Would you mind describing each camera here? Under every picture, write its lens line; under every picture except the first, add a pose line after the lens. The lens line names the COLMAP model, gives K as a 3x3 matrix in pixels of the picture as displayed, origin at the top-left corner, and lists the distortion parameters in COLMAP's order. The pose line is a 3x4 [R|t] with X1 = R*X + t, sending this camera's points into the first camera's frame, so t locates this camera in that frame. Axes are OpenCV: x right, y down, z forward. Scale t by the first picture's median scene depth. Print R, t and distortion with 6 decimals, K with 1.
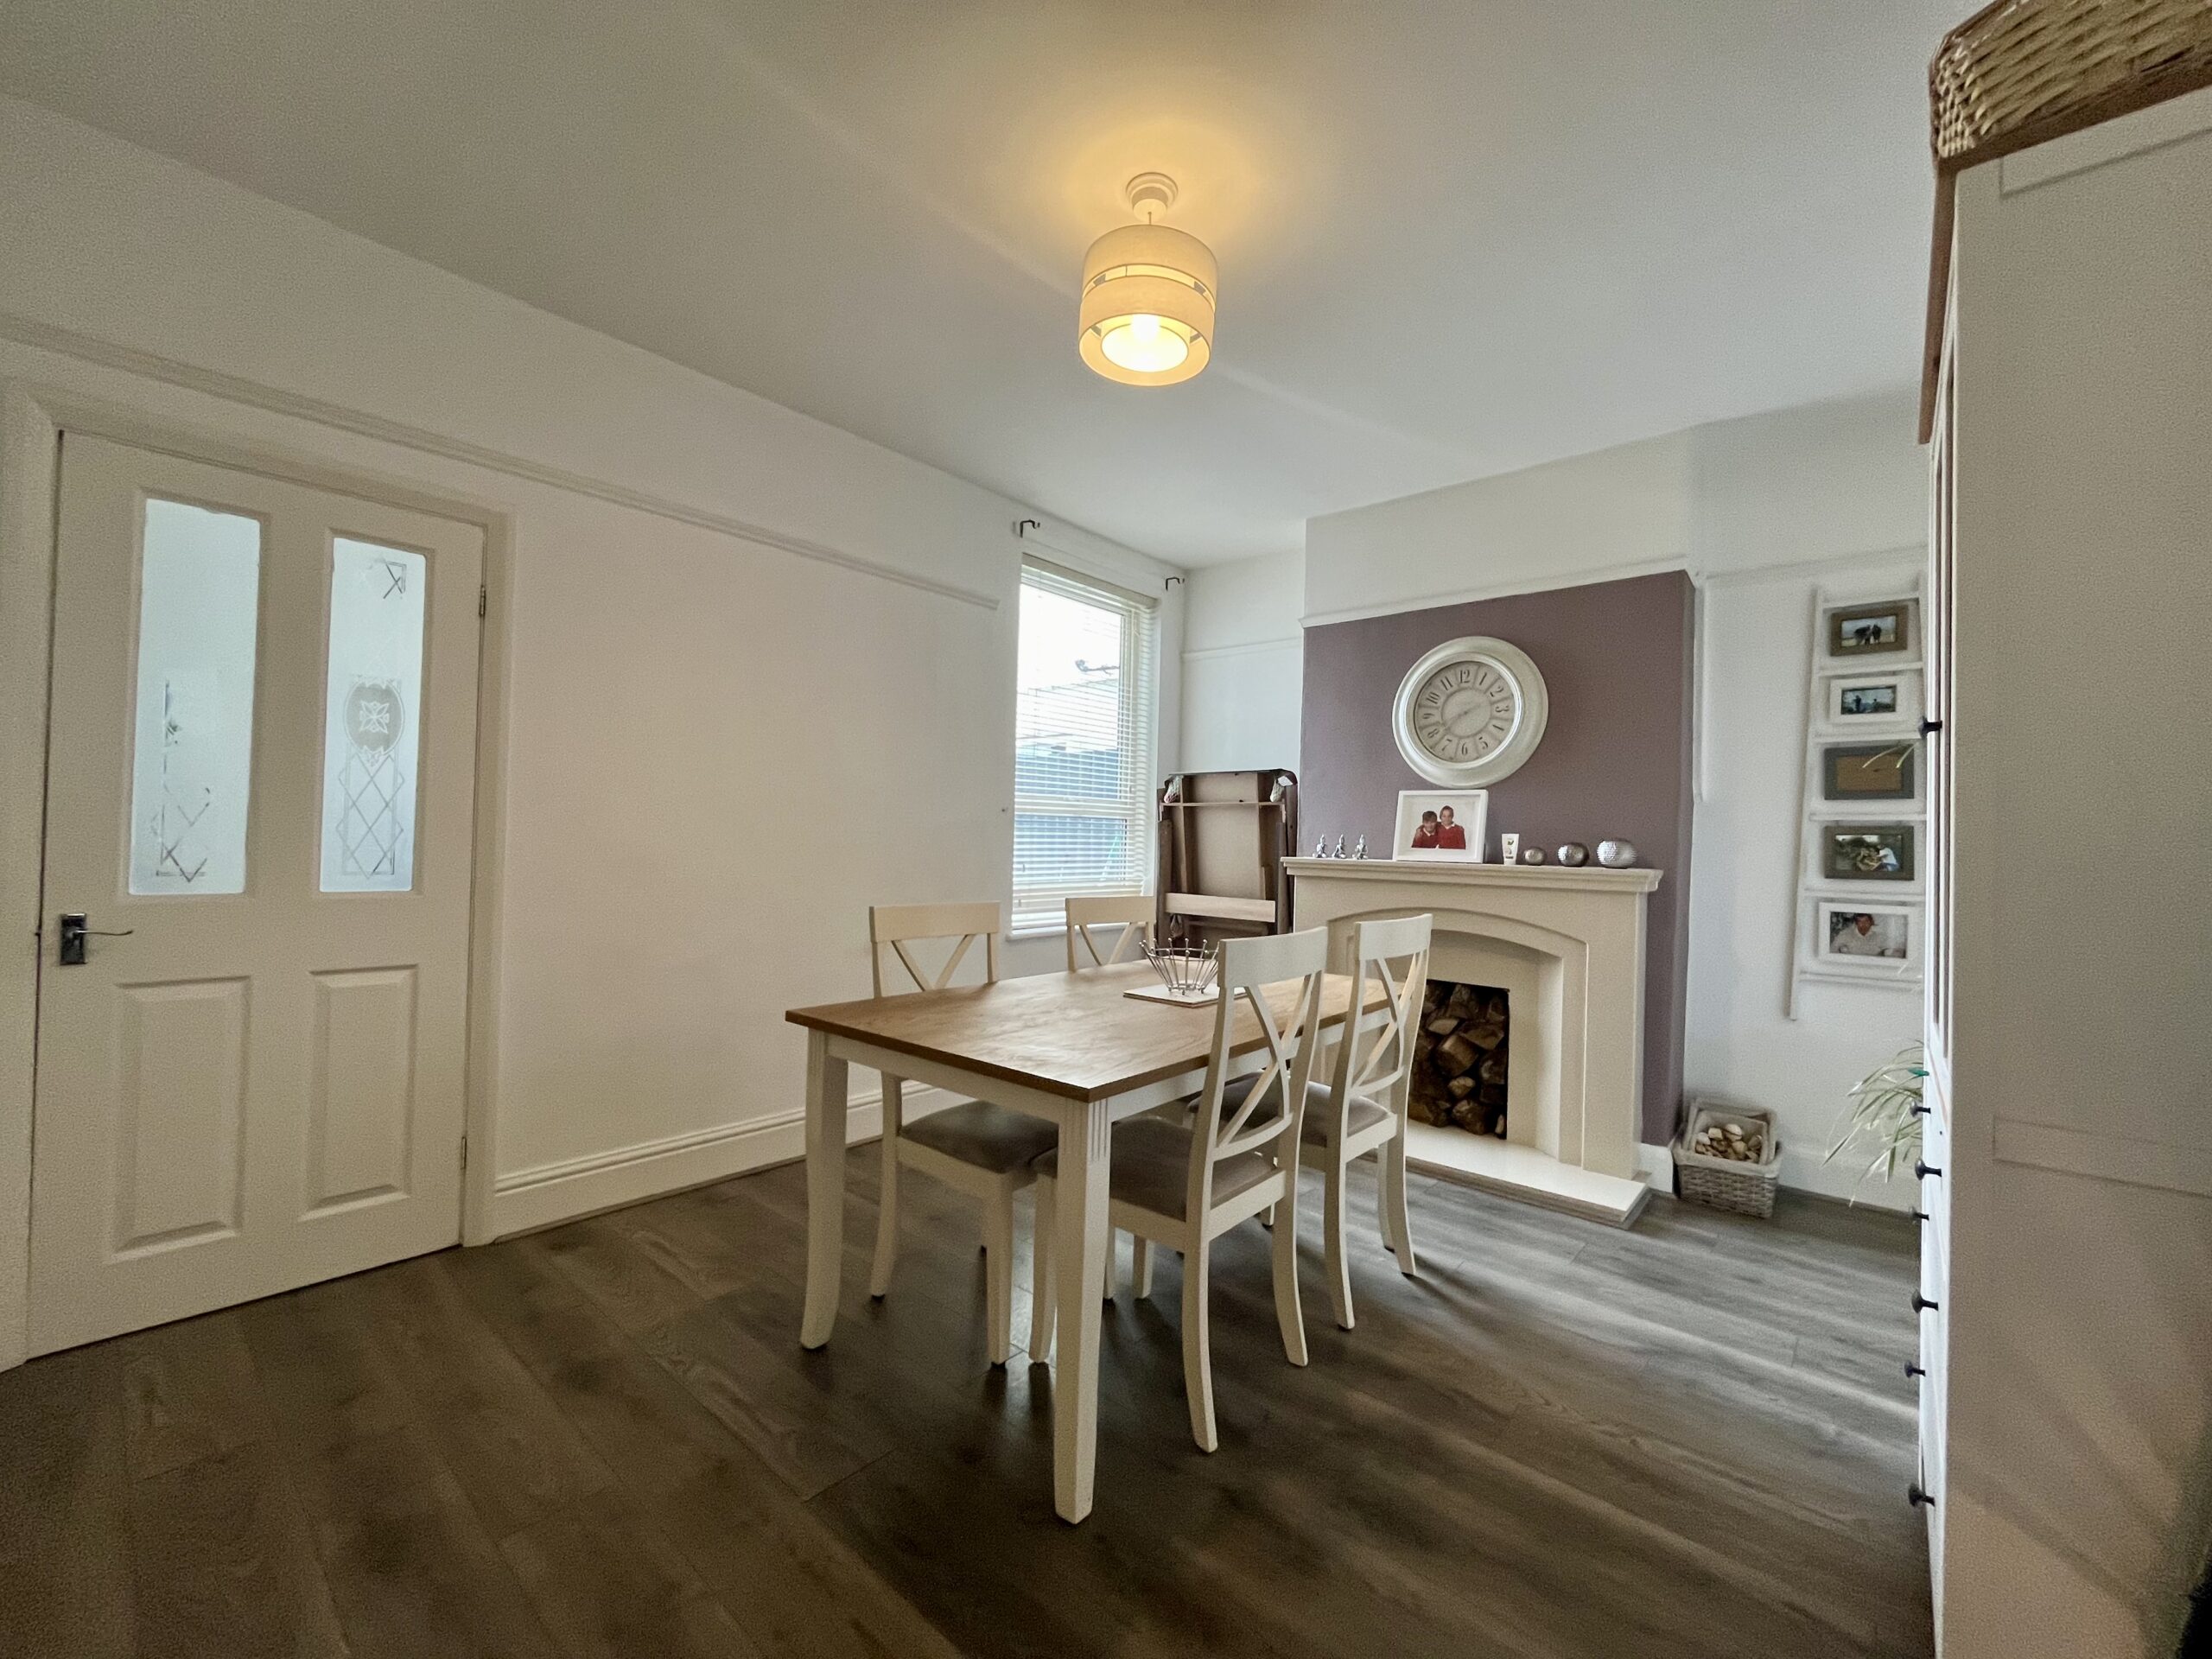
lens RADIAL K [[905.2, 0, 1098.3], [0, 905.2, 834.5], [0, 0, 1]] dist [-0.002643, 0.000708]
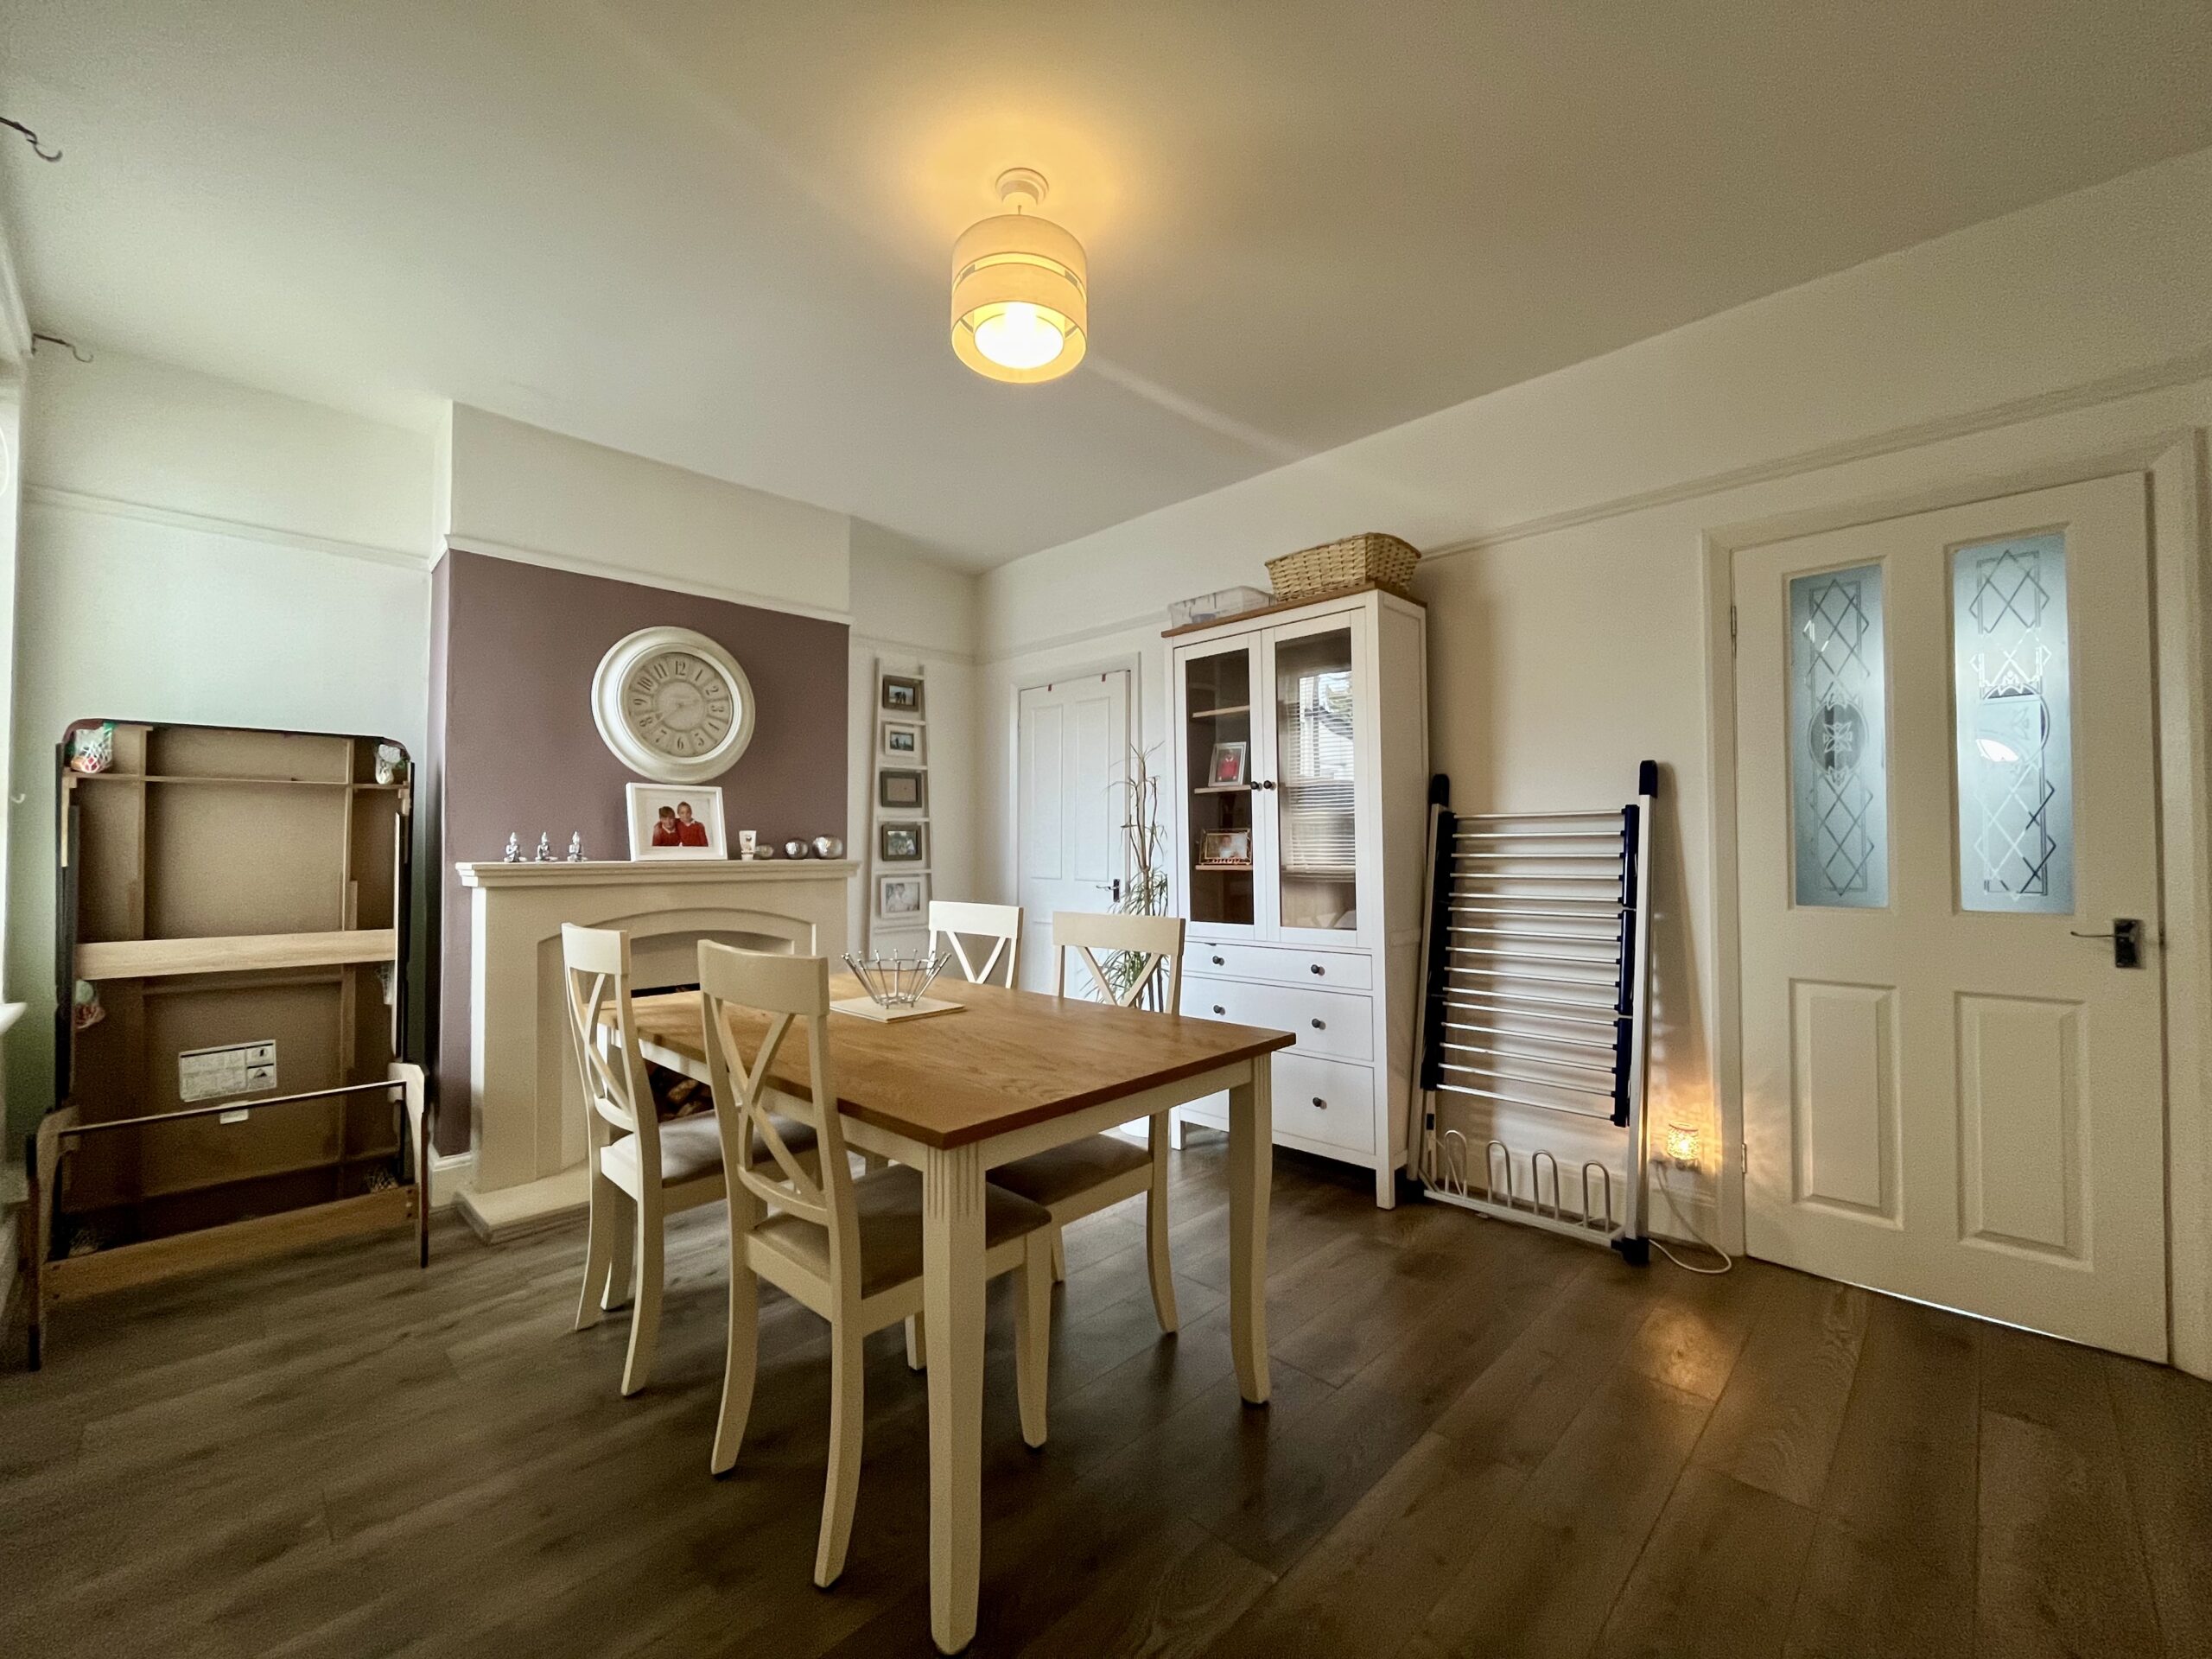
lens RADIAL K [[905.2, 0, 1096.9], [0, 905.2, 827.1], [0, 0, 1]] dist [-0.002643, 0.000708]
pose [[0.067491, 0.000742, 0.997720, -0.549307], [-0.000448, 1.000000, -0.000714, -0.004390], [-0.997720, -0.000399, 0.067491, 0.502802]]
